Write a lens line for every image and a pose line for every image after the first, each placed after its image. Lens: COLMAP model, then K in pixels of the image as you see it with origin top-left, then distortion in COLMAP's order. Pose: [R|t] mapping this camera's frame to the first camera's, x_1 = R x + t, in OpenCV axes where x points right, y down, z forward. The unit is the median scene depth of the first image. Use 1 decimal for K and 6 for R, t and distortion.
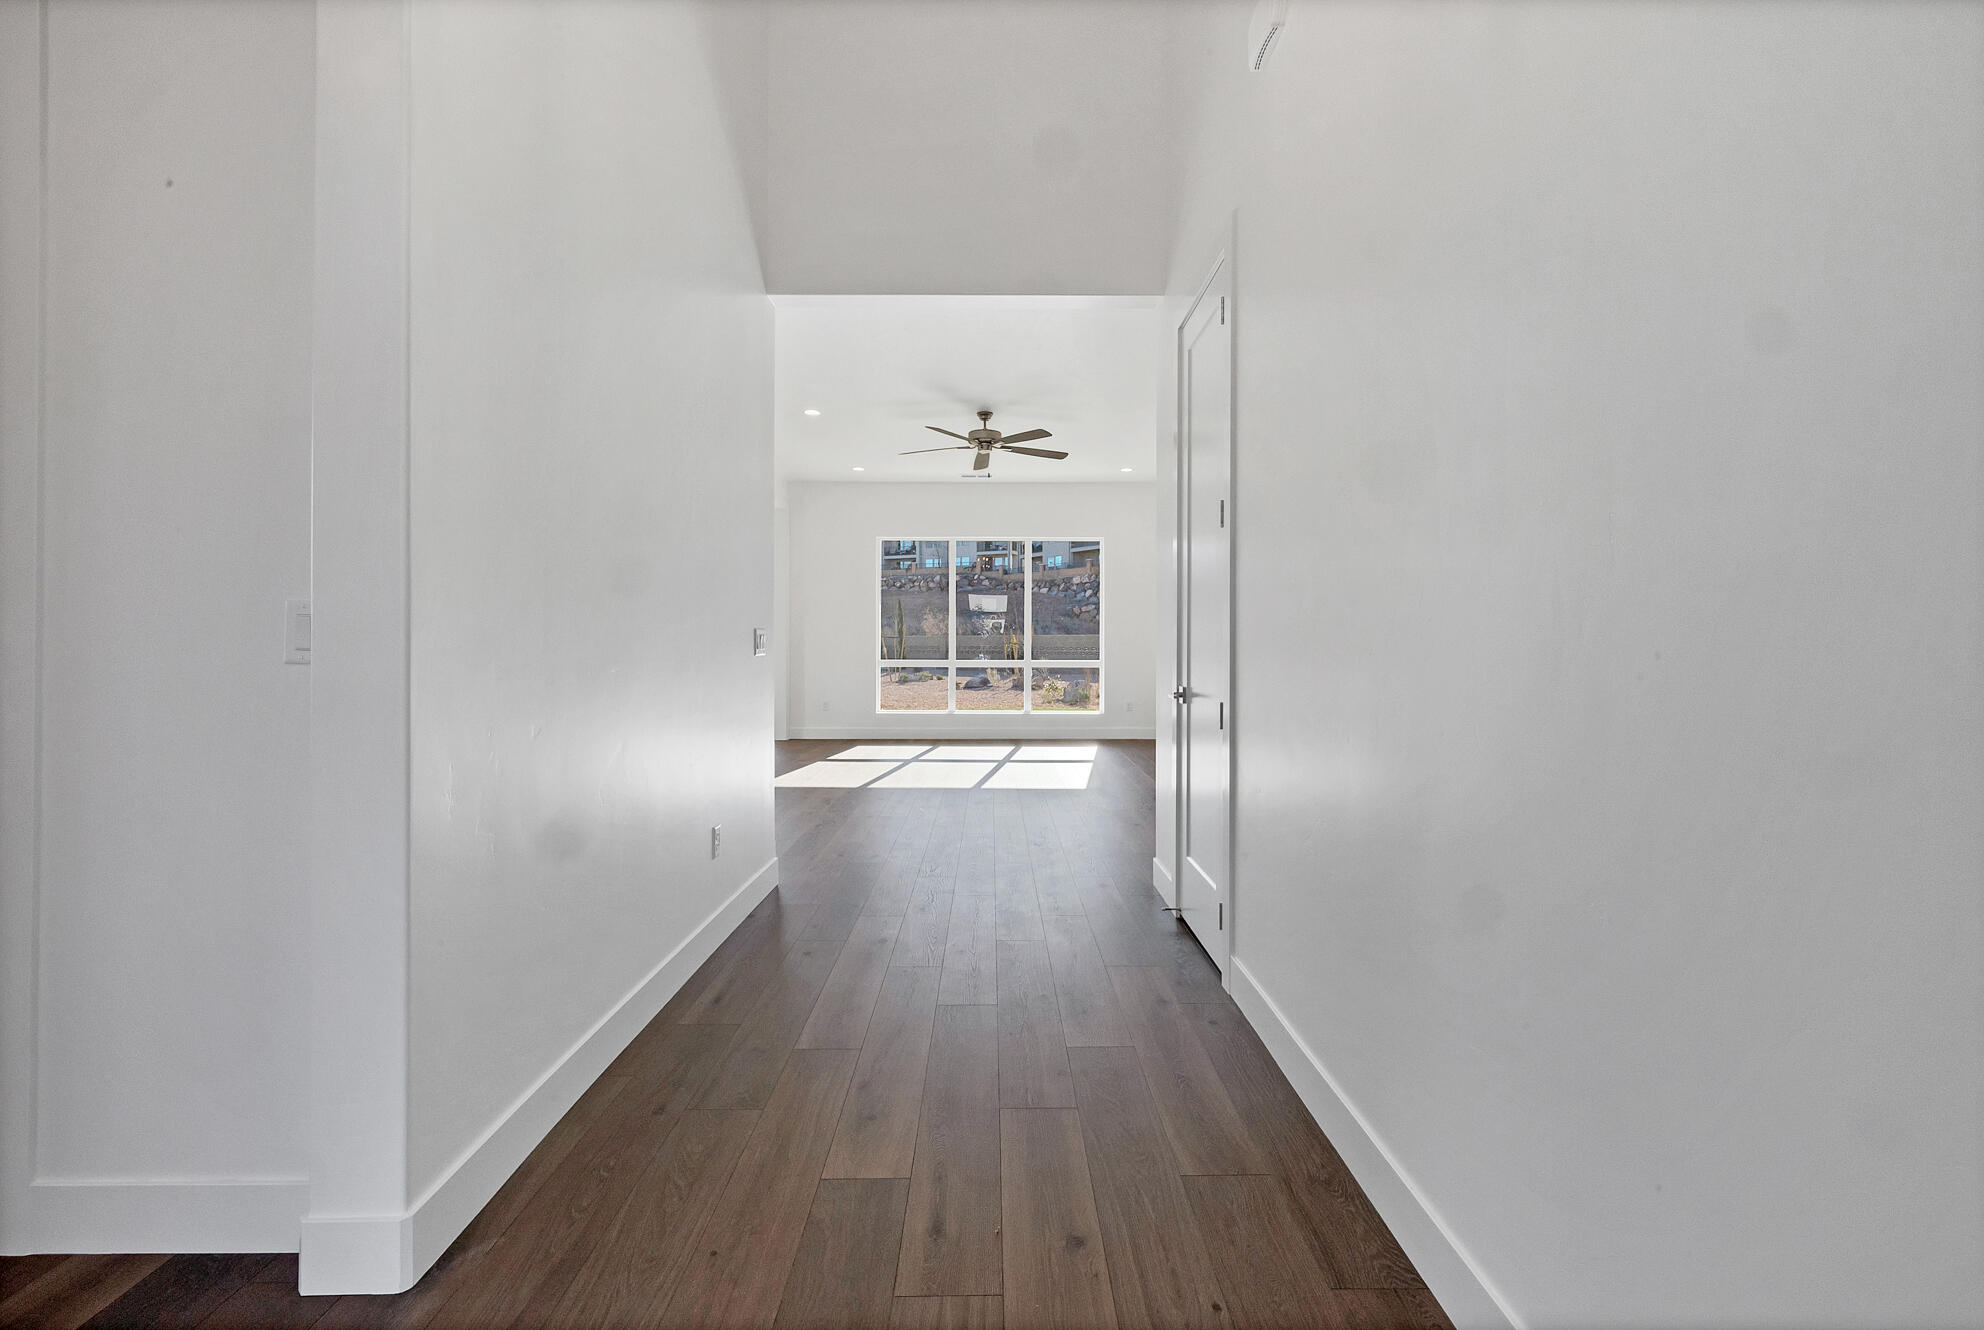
lens RADIAL K [[864.1, 0, 993.1], [0, 864.1, 654.6], [0, 0, 1]] dist [0.000361, 0.001385]
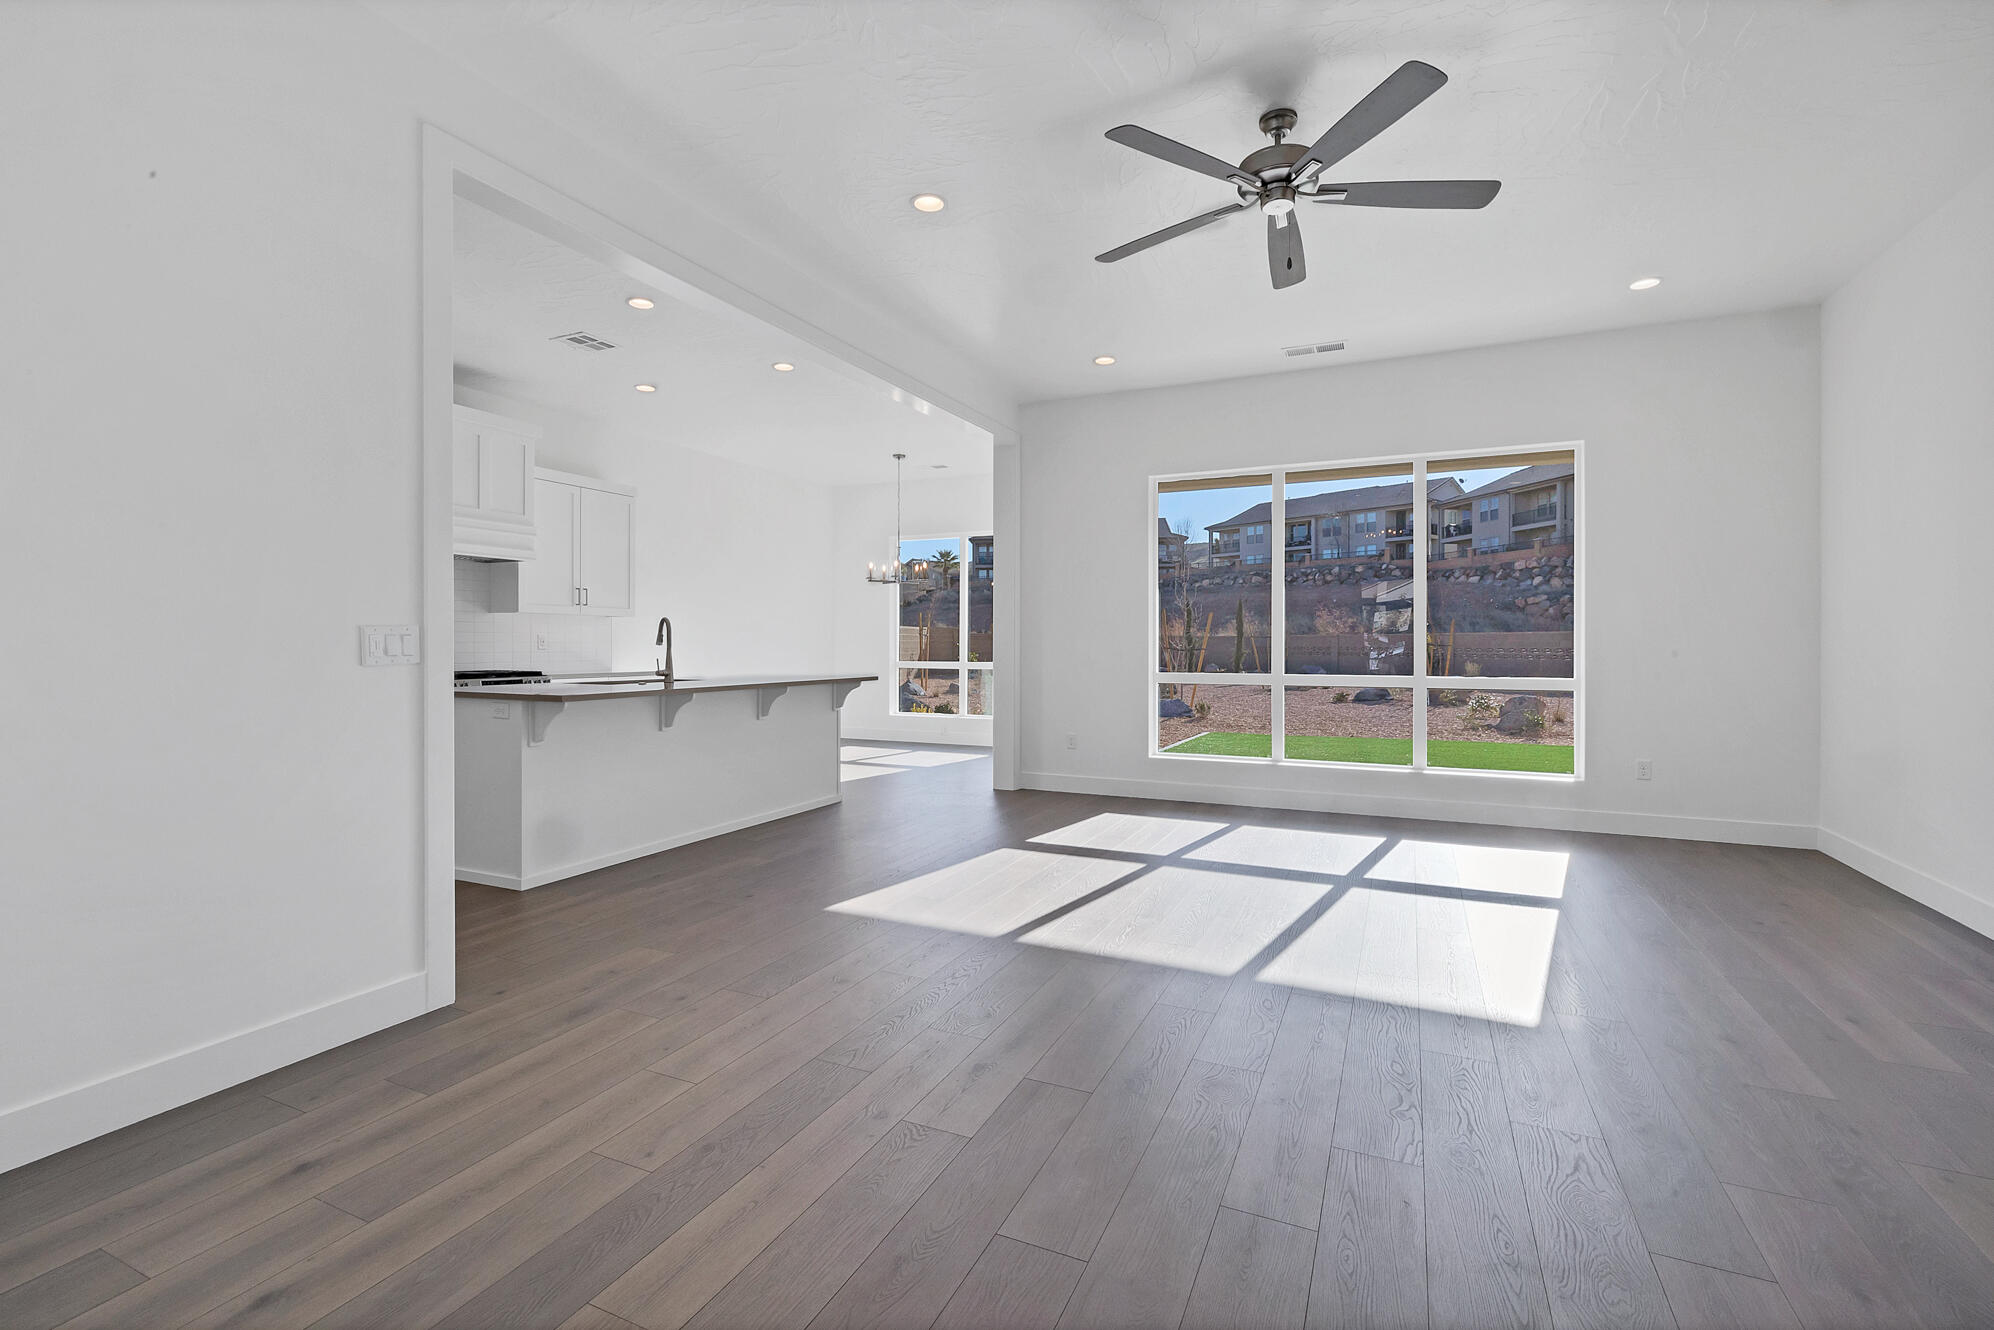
lens RADIAL K [[868.5, 0, 982.7], [0, 868.5, 657.1], [0, 0, 1]] dist [0.000361, 0.001385]
pose [[0.897266, 0.004566, -0.441466, 0.005229], [-0.003525, 0.999989, 0.003178, -0.000973], [0.441476, -0.001295, 0.897272, 0.055176]]
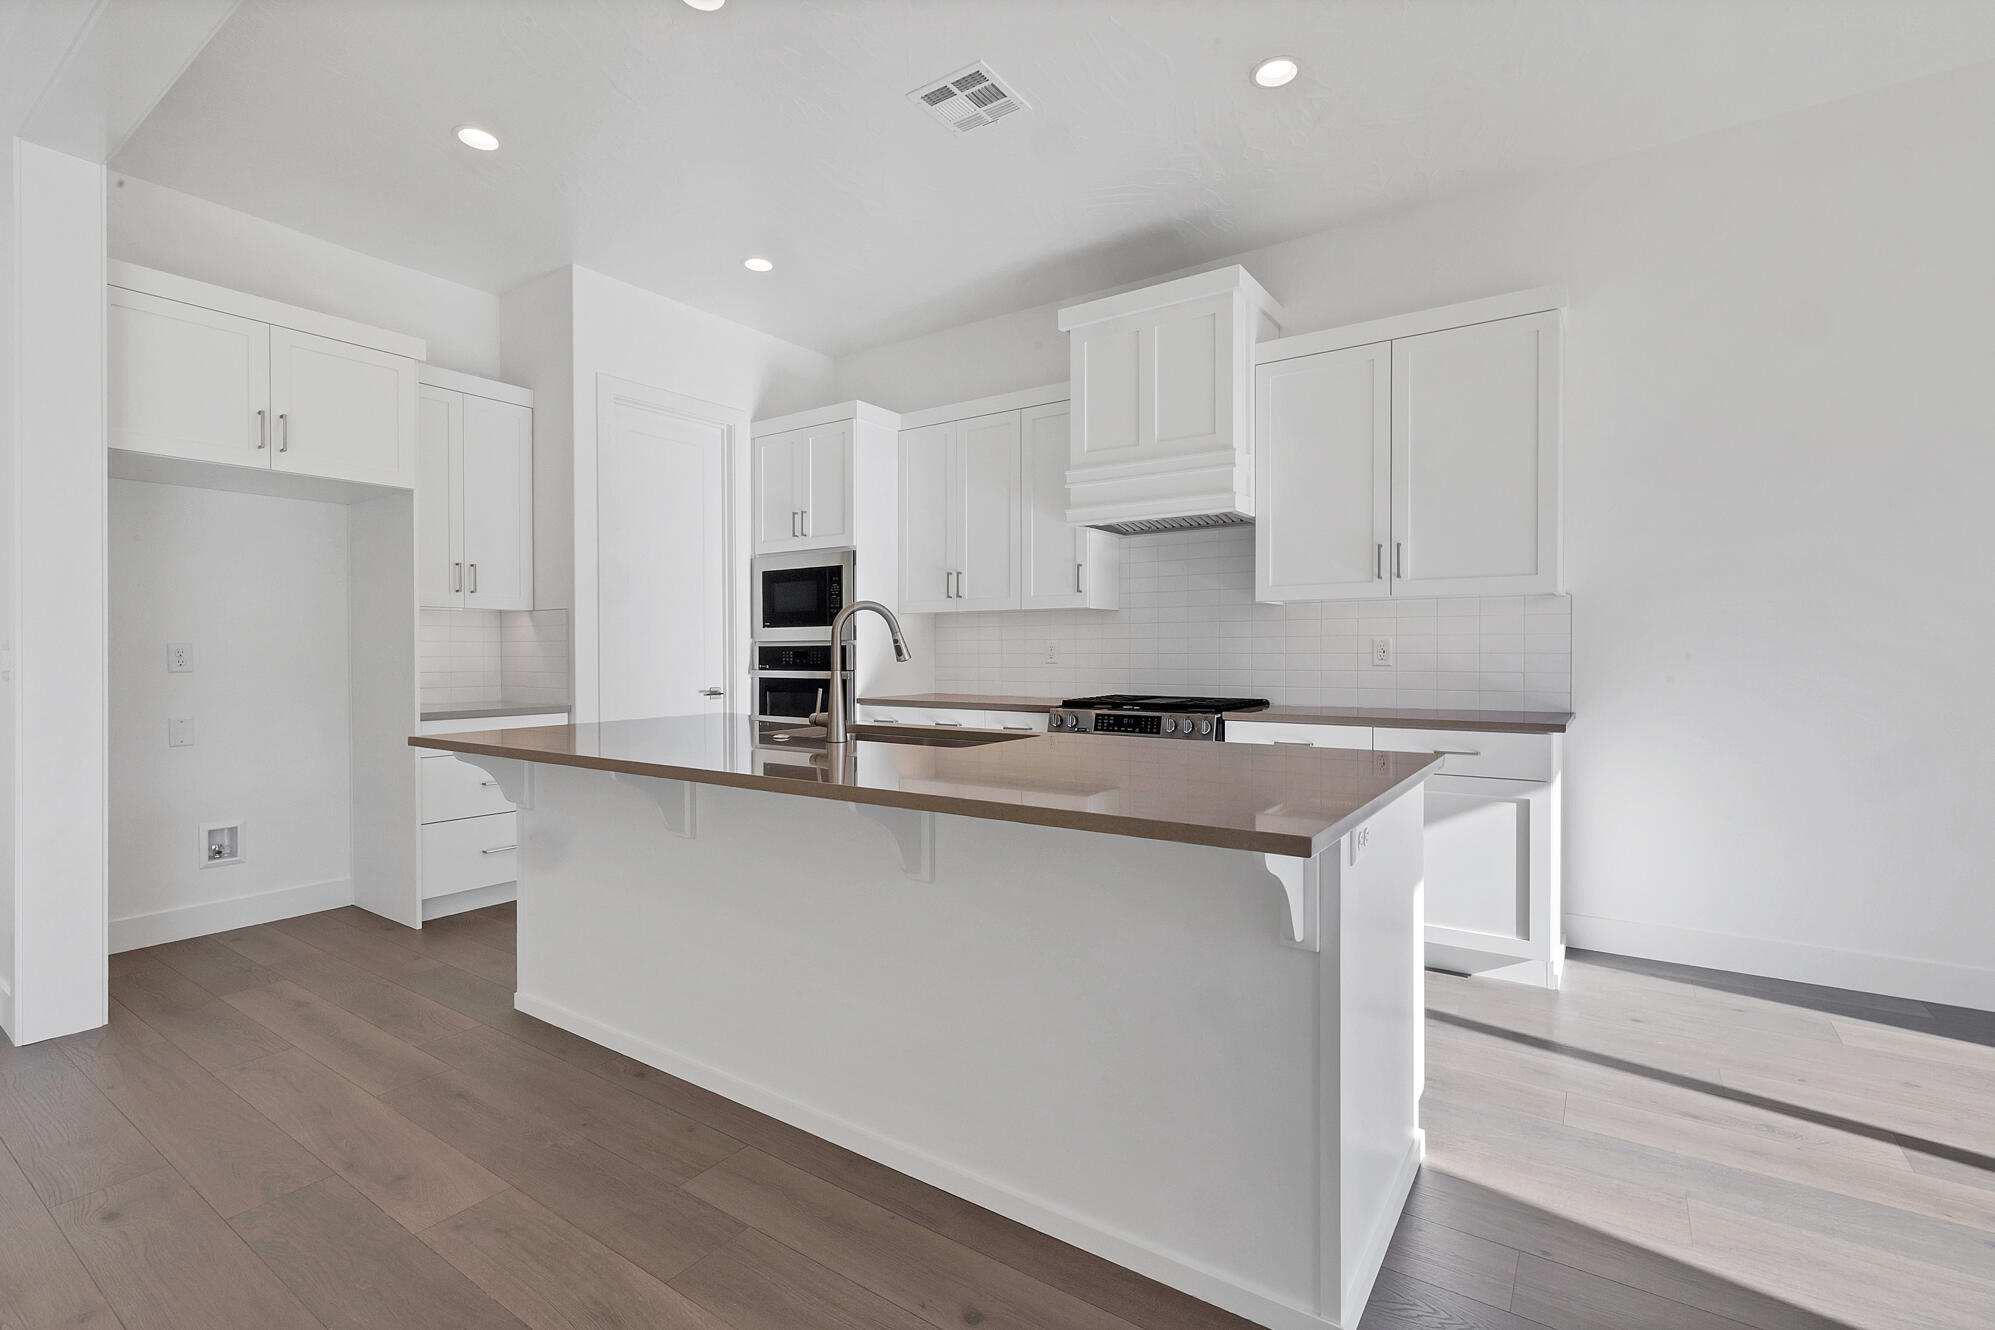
lens RADIAL K [[868.9, 0, 1002.0], [0, 868.9, 658.3], [0, 0, 1]] dist [0.000361, 0.001385]
pose [[-0.558456, -0.000286, -0.829534, -0.024648], [-0.011094, 0.999913, 0.007124, -0.001899], [0.829460, 0.013181, -0.558410, 0.129731]]
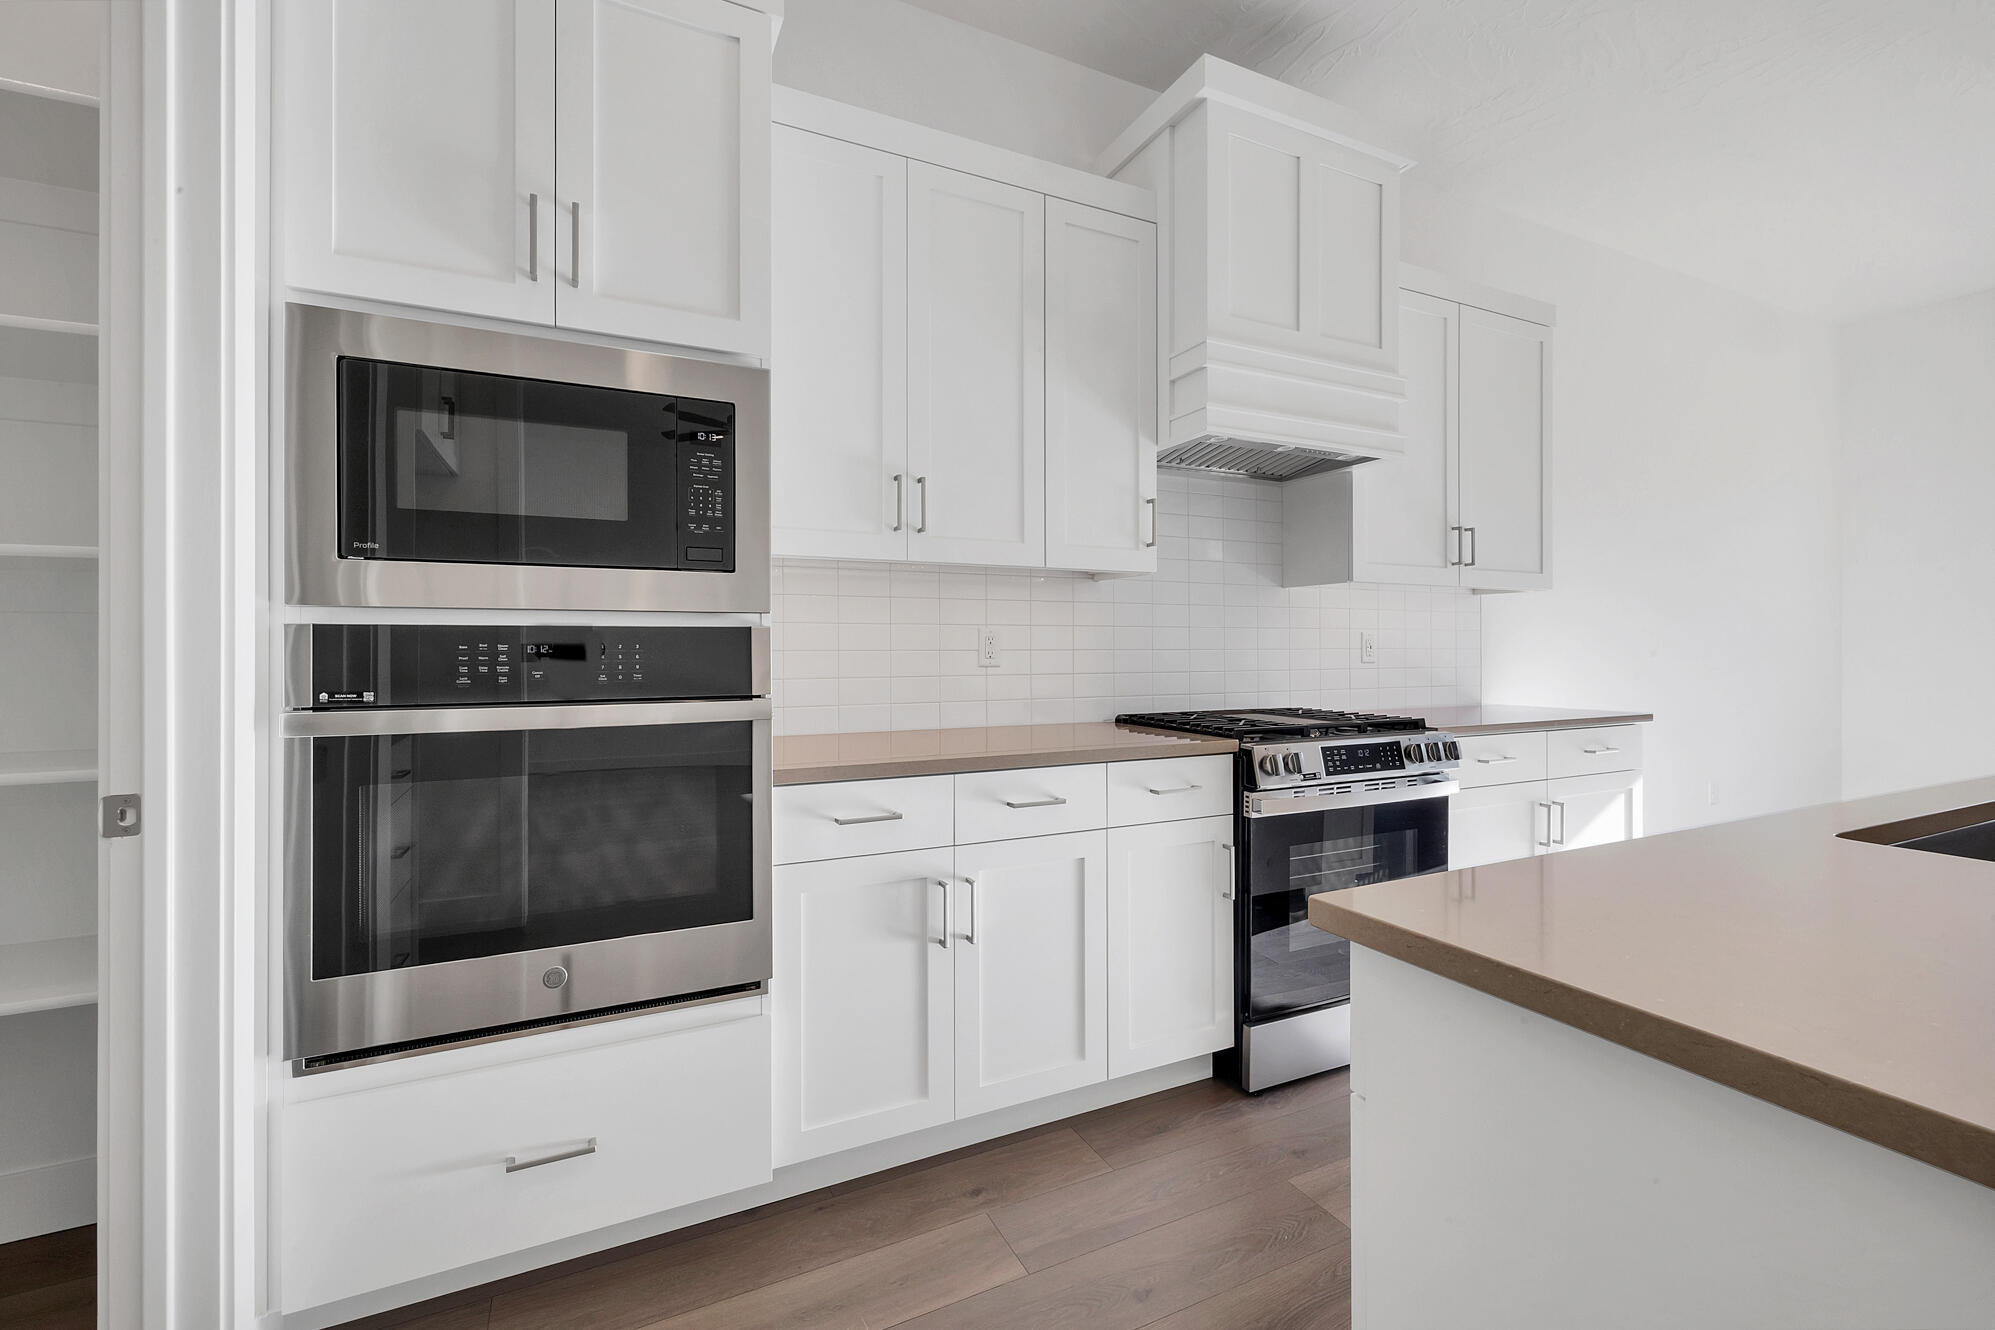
lens RADIAL K [[868.9, 0, 986.9], [0, 868.9, 656.8], [0, 0, 1]] dist [0.000361, 0.001385]
pose [[0.425577, -0.002712, -0.904918, -0.047153], [-0.001850, 0.999991, -0.003867, -0.001438], [0.904920, 0.003320, 0.425568, 0.081671]]
